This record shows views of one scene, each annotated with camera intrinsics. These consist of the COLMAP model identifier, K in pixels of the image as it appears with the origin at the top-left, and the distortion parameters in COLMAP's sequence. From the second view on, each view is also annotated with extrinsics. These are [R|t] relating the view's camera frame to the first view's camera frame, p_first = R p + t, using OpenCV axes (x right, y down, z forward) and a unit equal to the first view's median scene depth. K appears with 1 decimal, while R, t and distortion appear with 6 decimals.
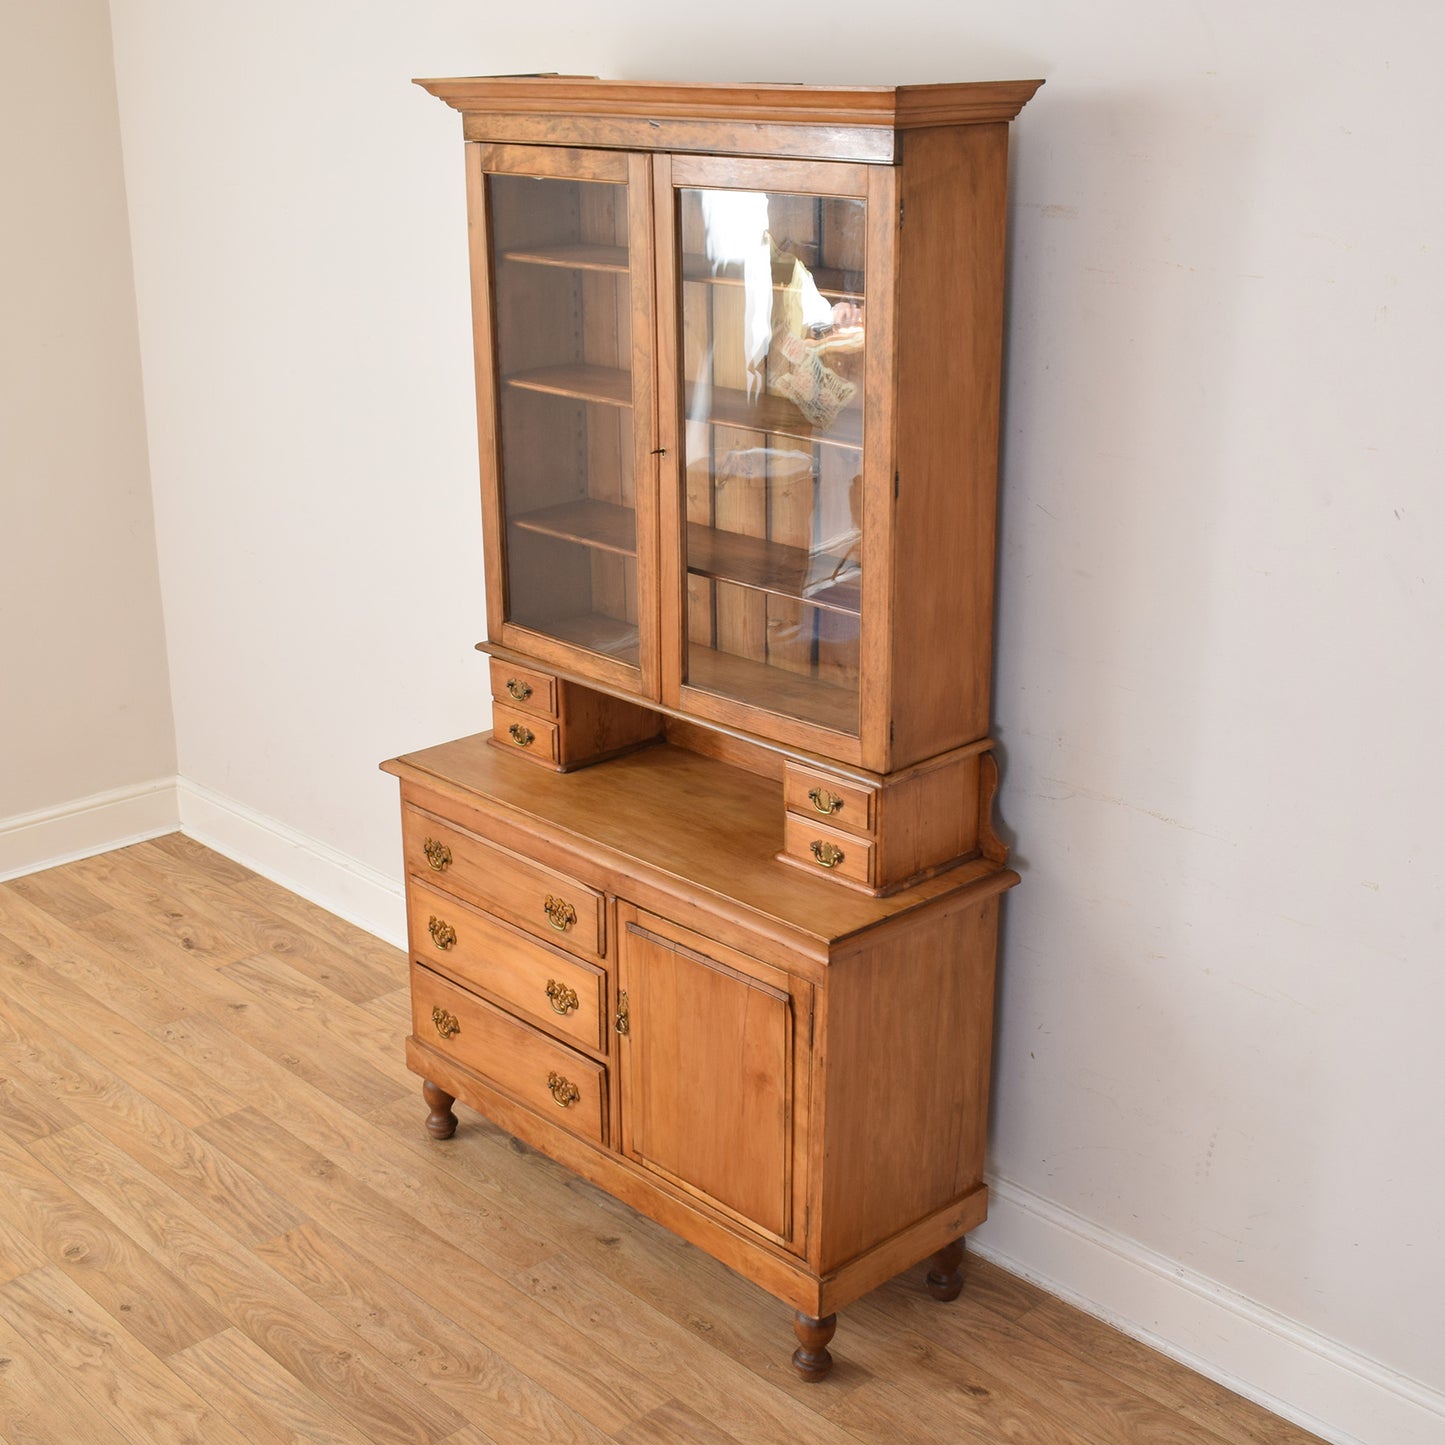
lens RADIAL K [[1999.0, 0, 722.5], [0, 1999.0, 722.5], [0, 0, 1]] dist [-0.029583, -0.007151]
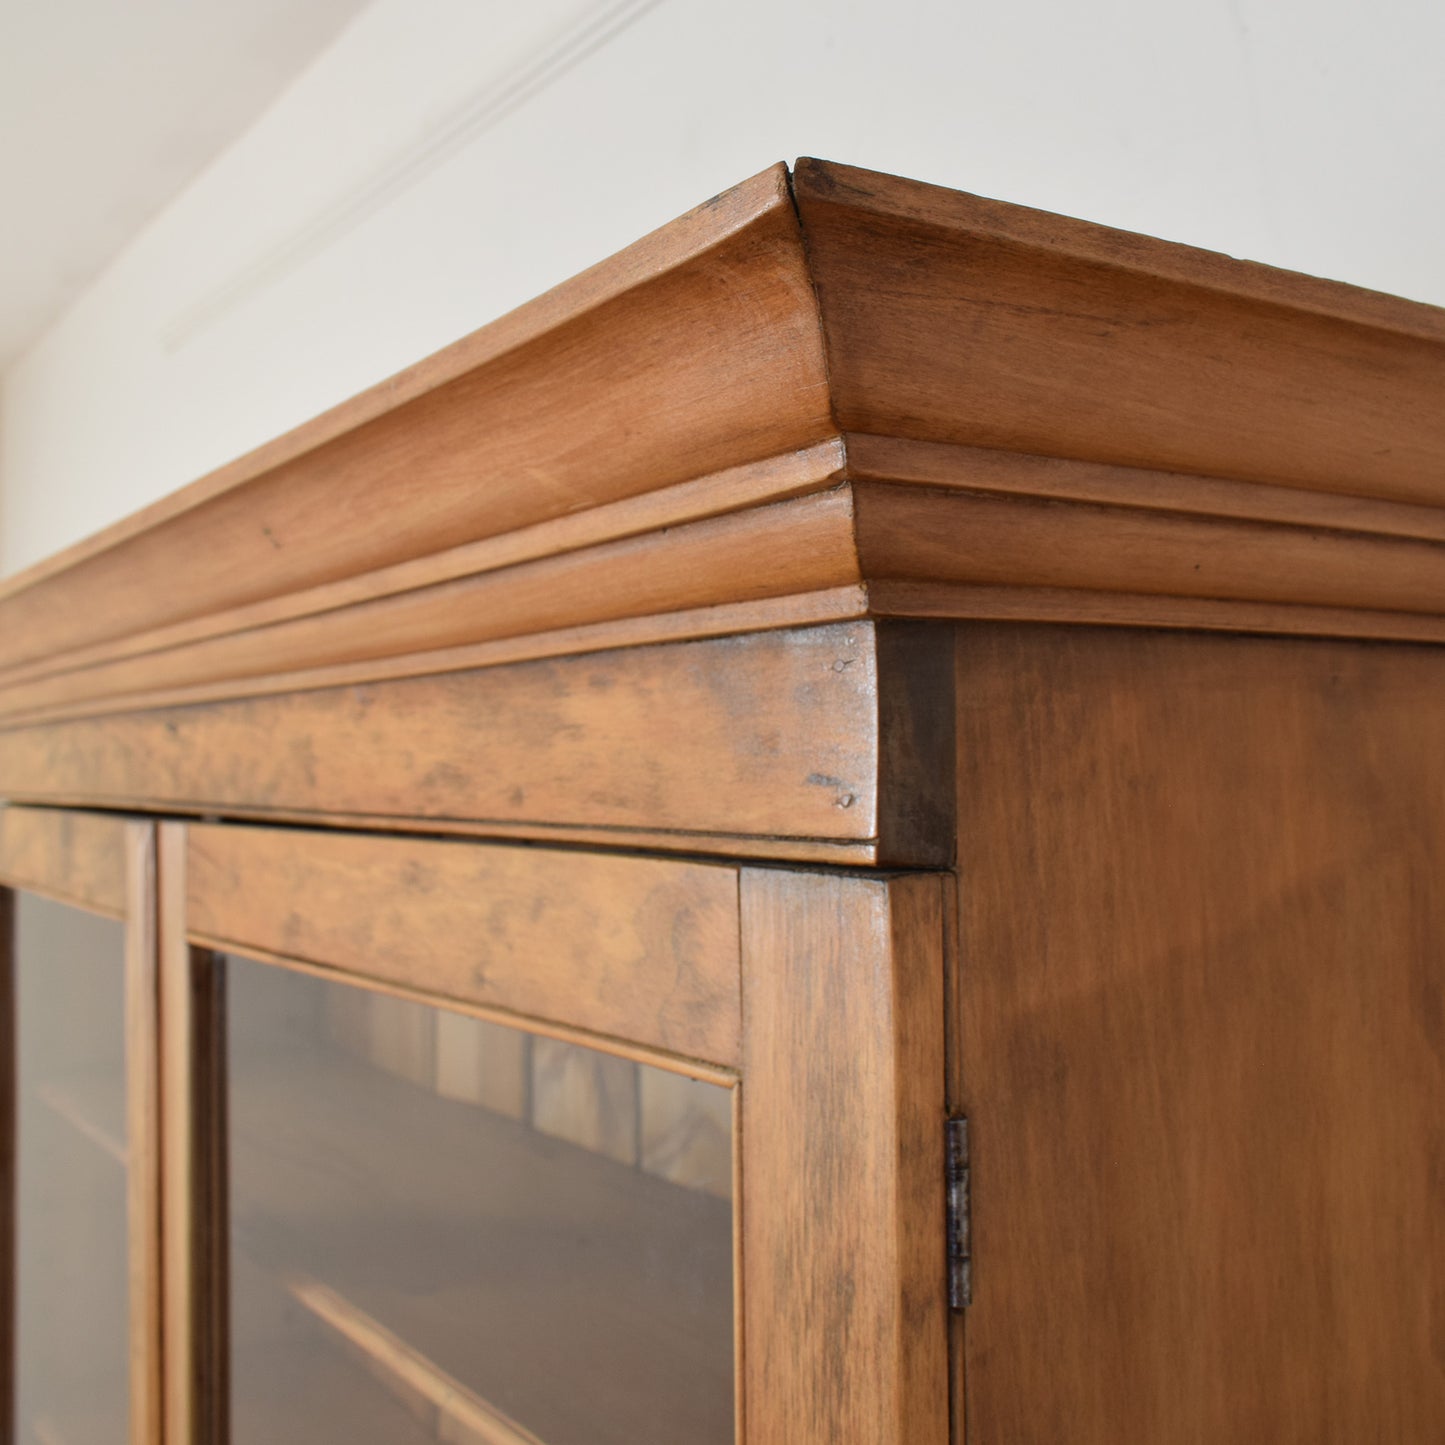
lens RADIAL K [[1650.9, 0, 722.5], [0, 1650.9, 722.5], [0, 0, 1]] dist [-0.008725, 0.007986]
pose [[0.984069, -0.003640, -0.177749, 0.077996], [-0.059811, 0.934734, -0.350277, -0.203008], [0.167423, 0.355328, 0.919626, 0.727124]]
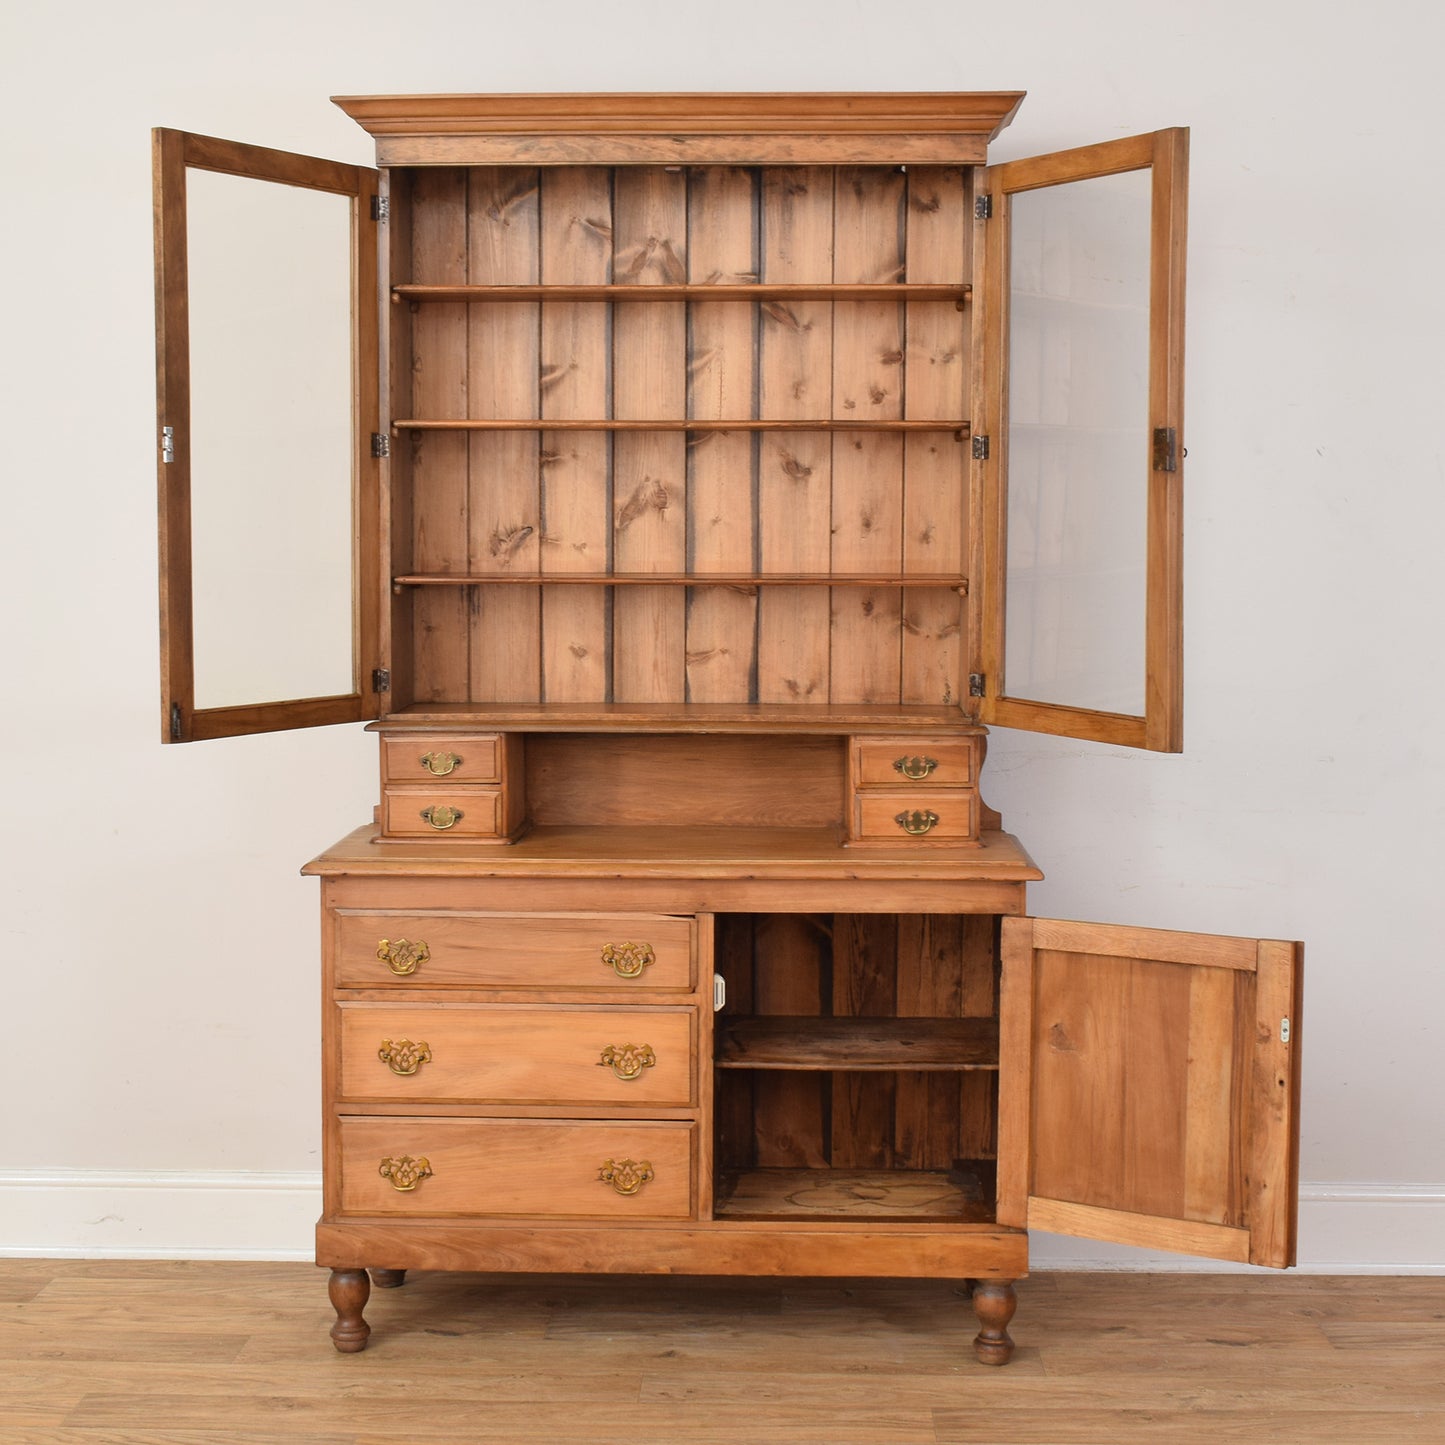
lens RADIAL K [[2347.1, 0, 725.4], [0, 2347.1, 657.9], [0, 0, 1]] dist [-0.025556, -0.033111]
pose [[0.714667, -0.035775, 0.698549, -0.807016], [0.224960, 0.957386, -0.181121, 0.170857], [-0.662301, 0.286587, 0.692261, 0.194236]]
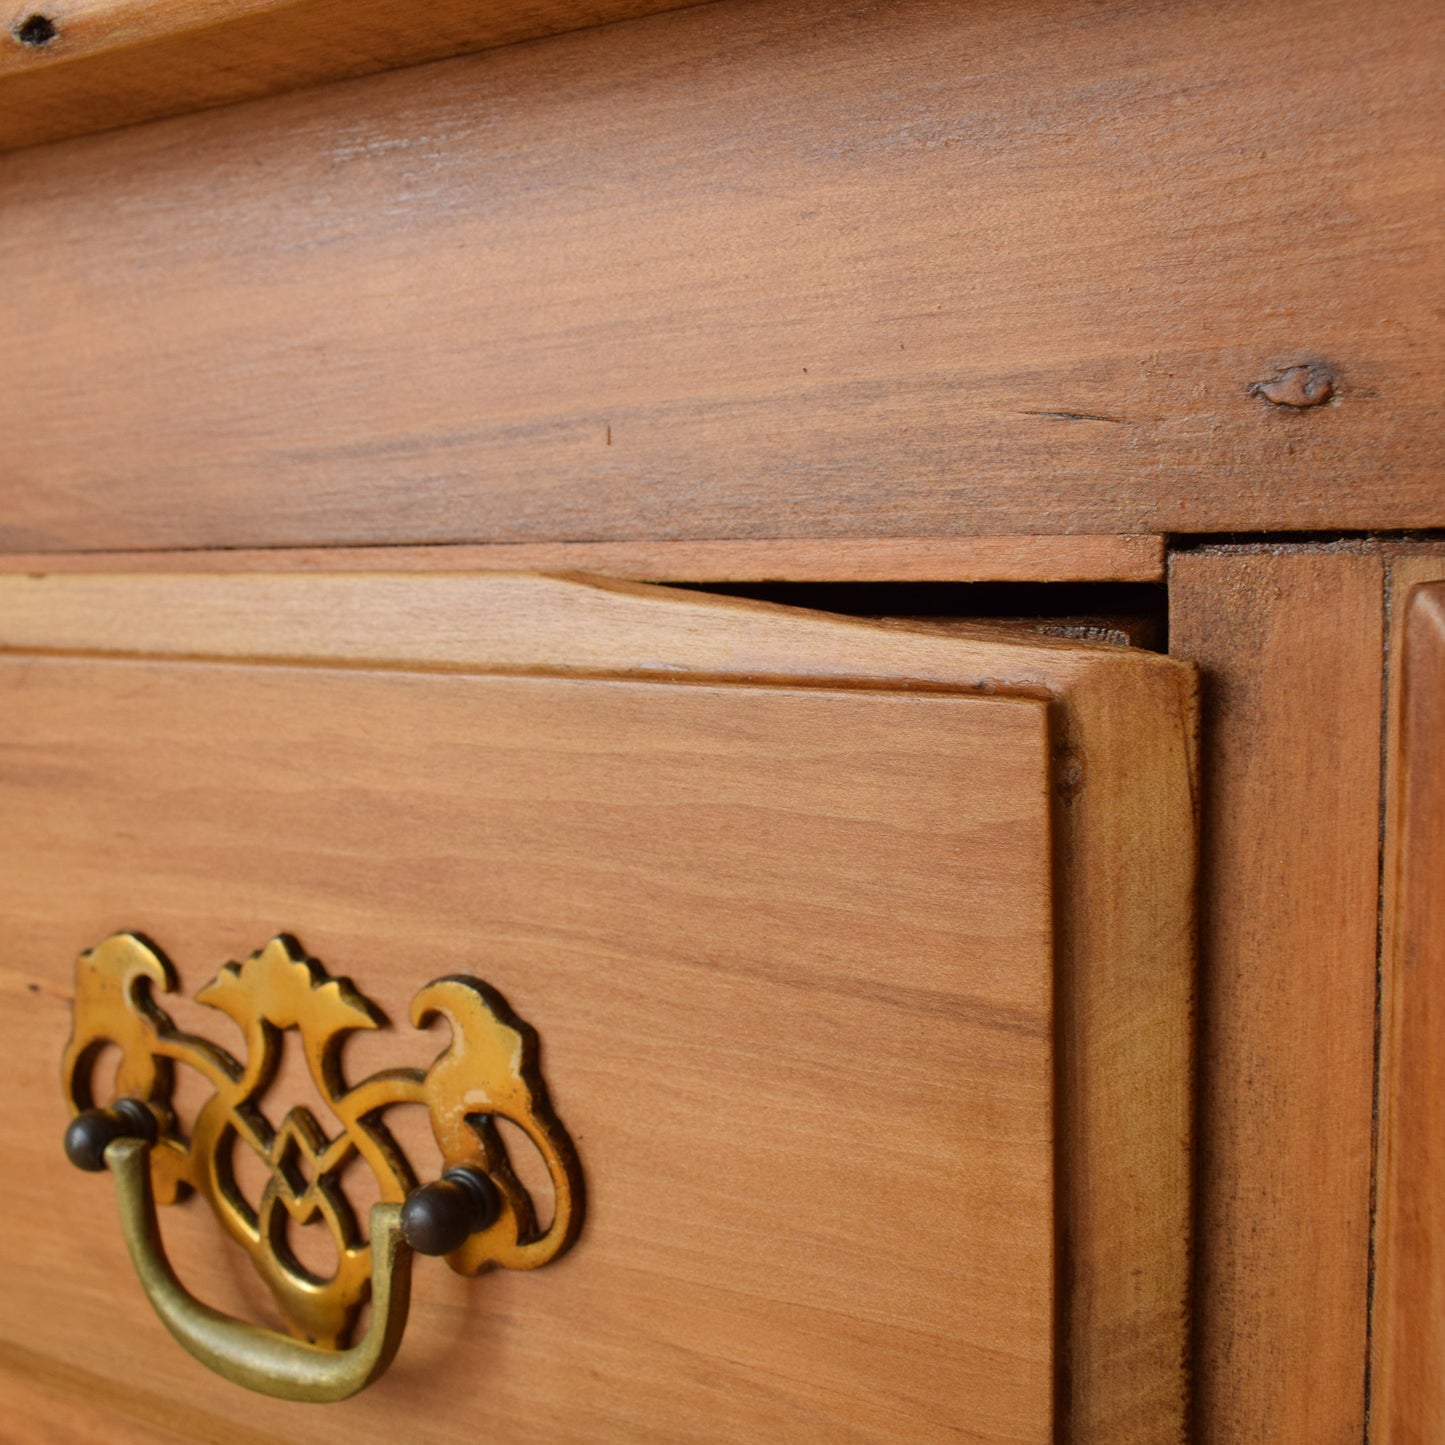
lens RADIAL K [[1650.9, 0, 722.5], [0, 1650.9, 722.5], [0, 0, 1]] dist [-0.008725, 0.007986]
pose [[0.954170, -0.092896, 0.284481, -0.083559], [0.138801, 0.979546, -0.145684, 0.093129], [-0.265129, 0.178494, 0.947548, 0.954197]]
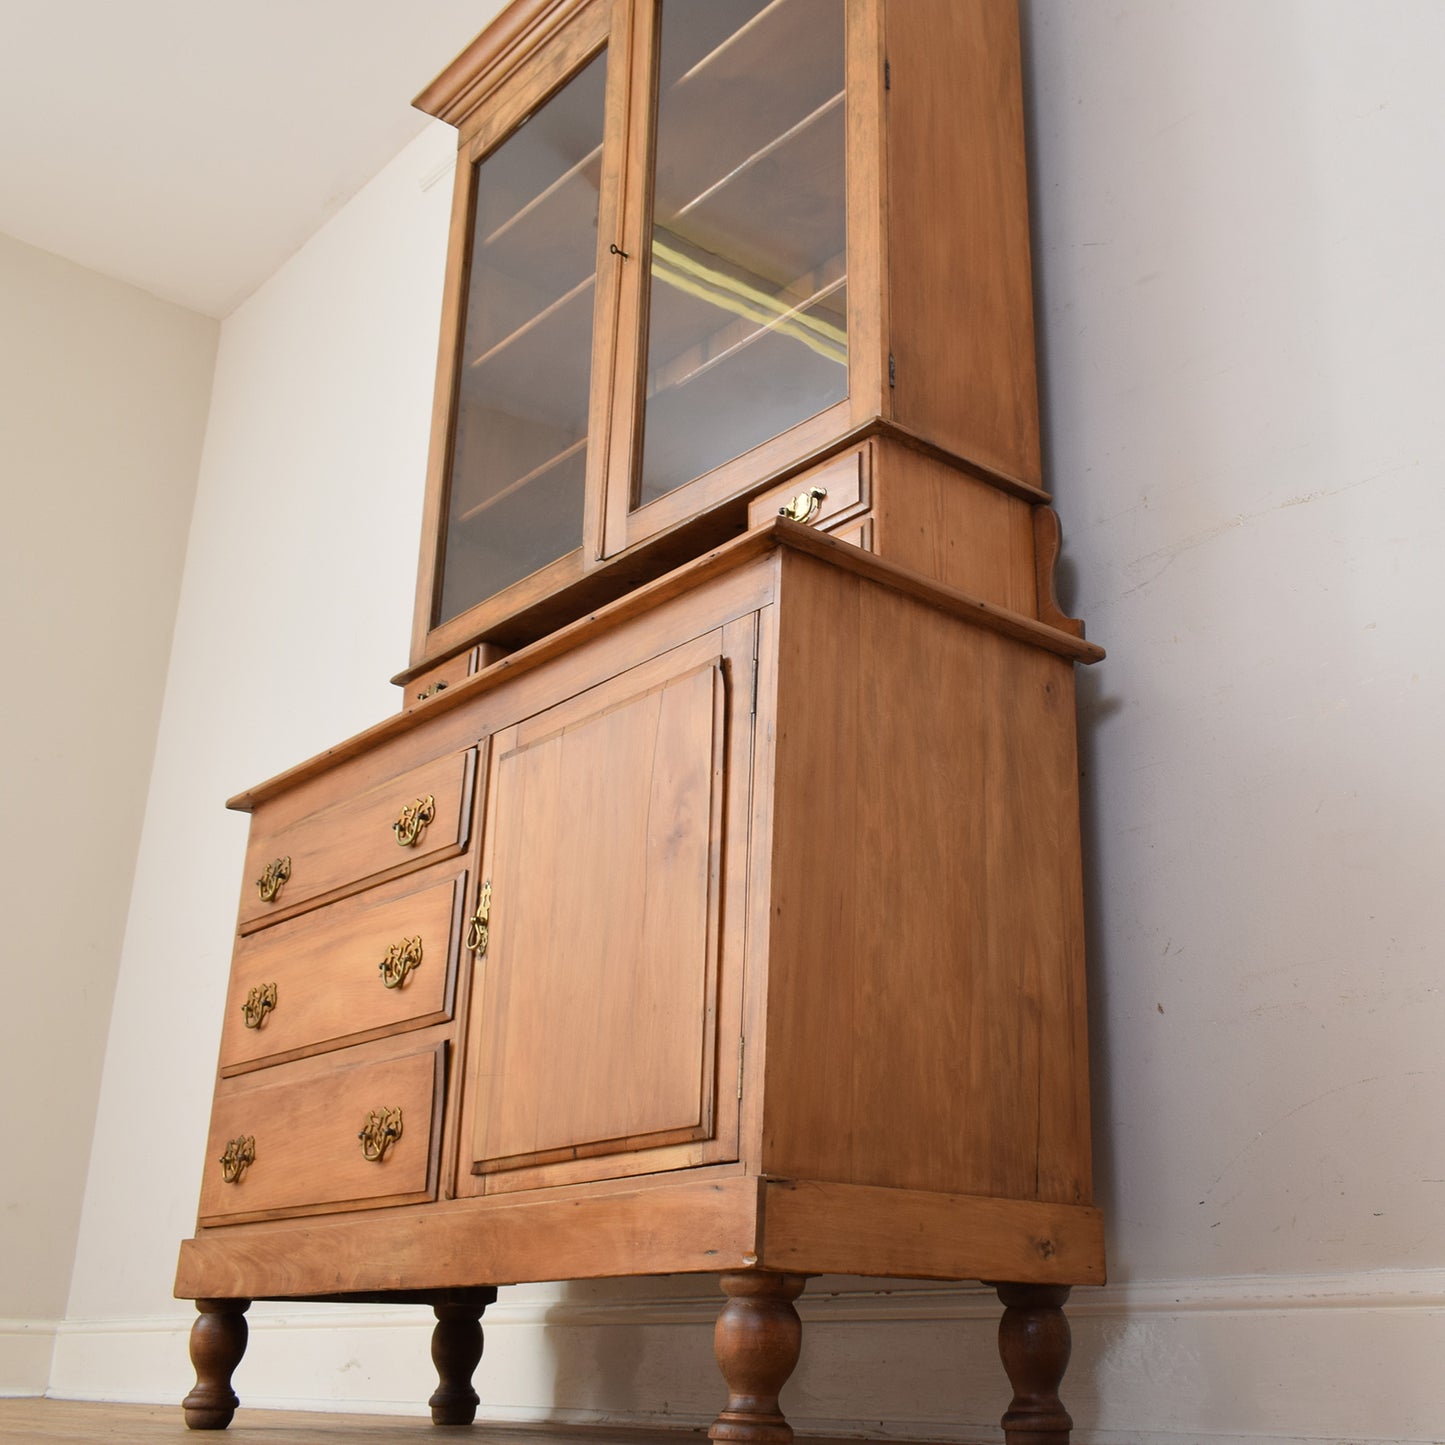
lens RADIAL K [[1749.9, 0, 872.5], [0, 1749.9, 697.9], [0, 0, 1]] dist [-0.024613, 0.014520]
pose [[0.999920, -0.002253, -0.012467, 0.077225], [-0.006261, 0.767622, -0.640872, 0.438027], [0.011013, 0.640898, 0.767547, 0.547036]]
